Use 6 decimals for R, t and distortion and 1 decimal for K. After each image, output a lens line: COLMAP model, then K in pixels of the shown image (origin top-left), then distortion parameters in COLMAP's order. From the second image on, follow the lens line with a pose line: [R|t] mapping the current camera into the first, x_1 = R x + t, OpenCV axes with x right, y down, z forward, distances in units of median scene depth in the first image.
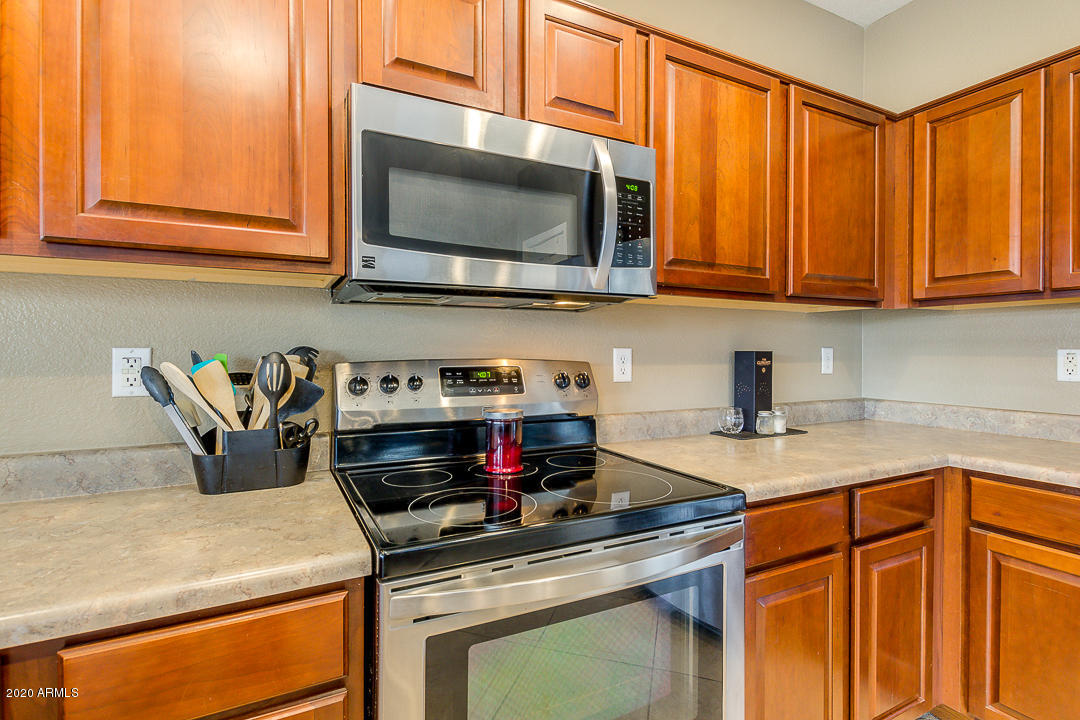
lens RADIAL K [[512.3, 0, 575.1], [0, 512.3, 348.5], [0, 0, 1]] dist [0.001639, -0.000380]
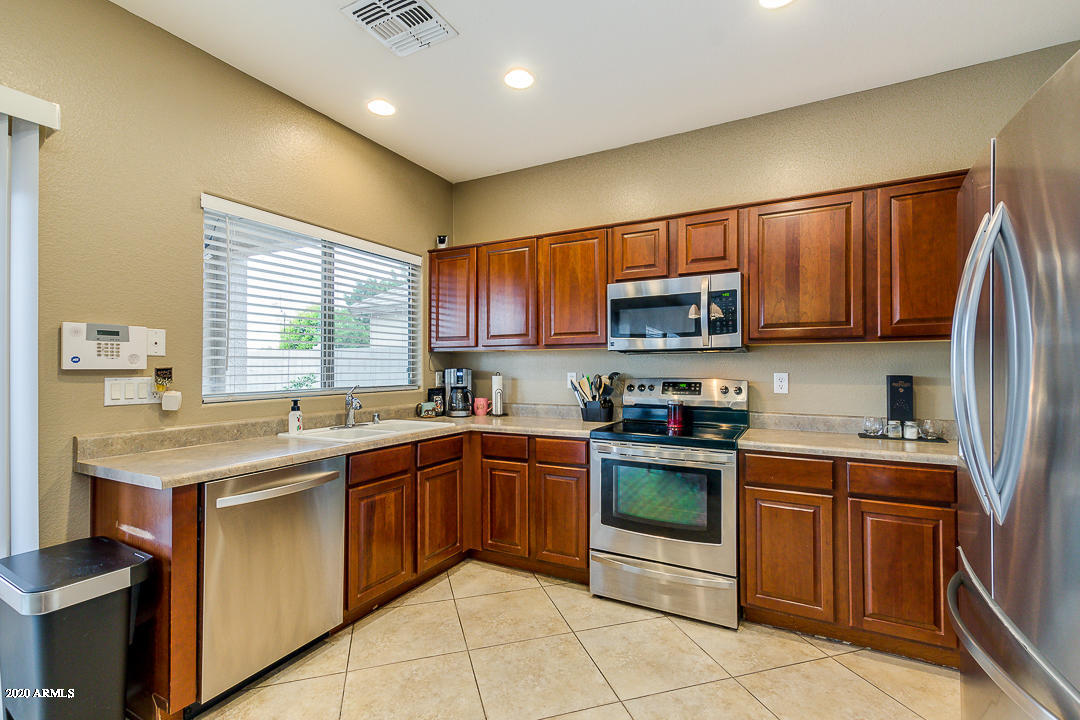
lens RADIAL K [[488.5, 0, 534.9], [0, 488.5, 364.4], [0, 0, 1]] dist [0.015804, -0.000105]
pose [[0.523010, -0.014497, -0.852203, 1.533678], [0.000782, 0.999863, -0.016529, -0.005038], [0.852326, 0.007979, 0.522950, -0.738256]]
